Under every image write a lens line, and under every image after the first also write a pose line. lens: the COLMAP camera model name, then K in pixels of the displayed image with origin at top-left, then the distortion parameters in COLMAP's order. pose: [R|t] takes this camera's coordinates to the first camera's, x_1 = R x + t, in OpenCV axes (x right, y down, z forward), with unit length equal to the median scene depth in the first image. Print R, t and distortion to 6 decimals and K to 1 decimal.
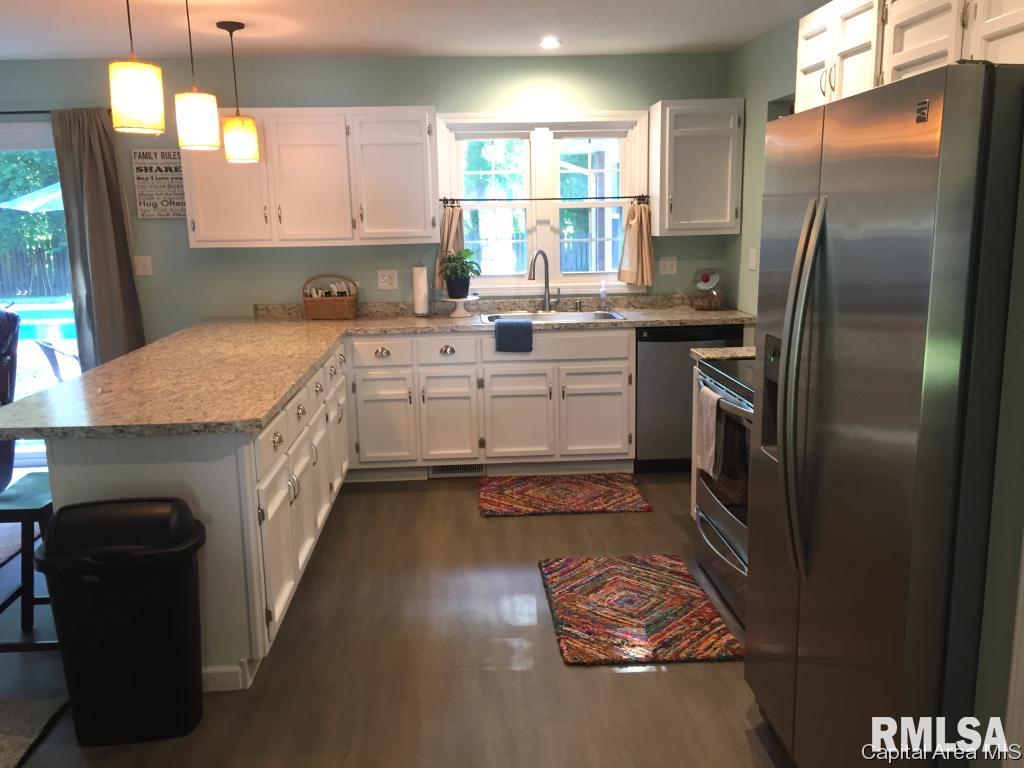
lens RADIAL K [[865.2, 0, 512.0], [0, 865.2, 384.0], [0, 0, 1]] dist [0.051710, -0.005602]
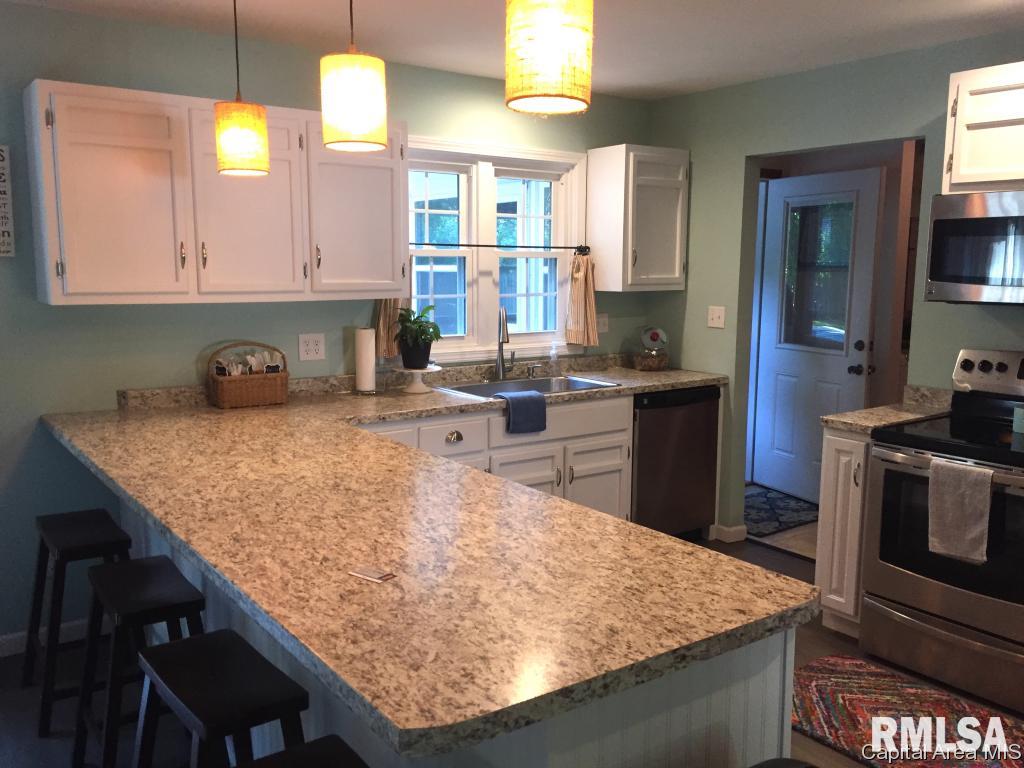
lens RADIAL K [[865.2, 0, 512.0], [0, 865.2, 384.0], [0, 0, 1]] dist [0.051710, -0.005602]
pose [[0.845845, -0.049245, 0.531150, -0.402013], [0.080466, 0.996115, -0.035787, -0.050135], [-0.527324, 0.073010, 0.846522, 0.296582]]
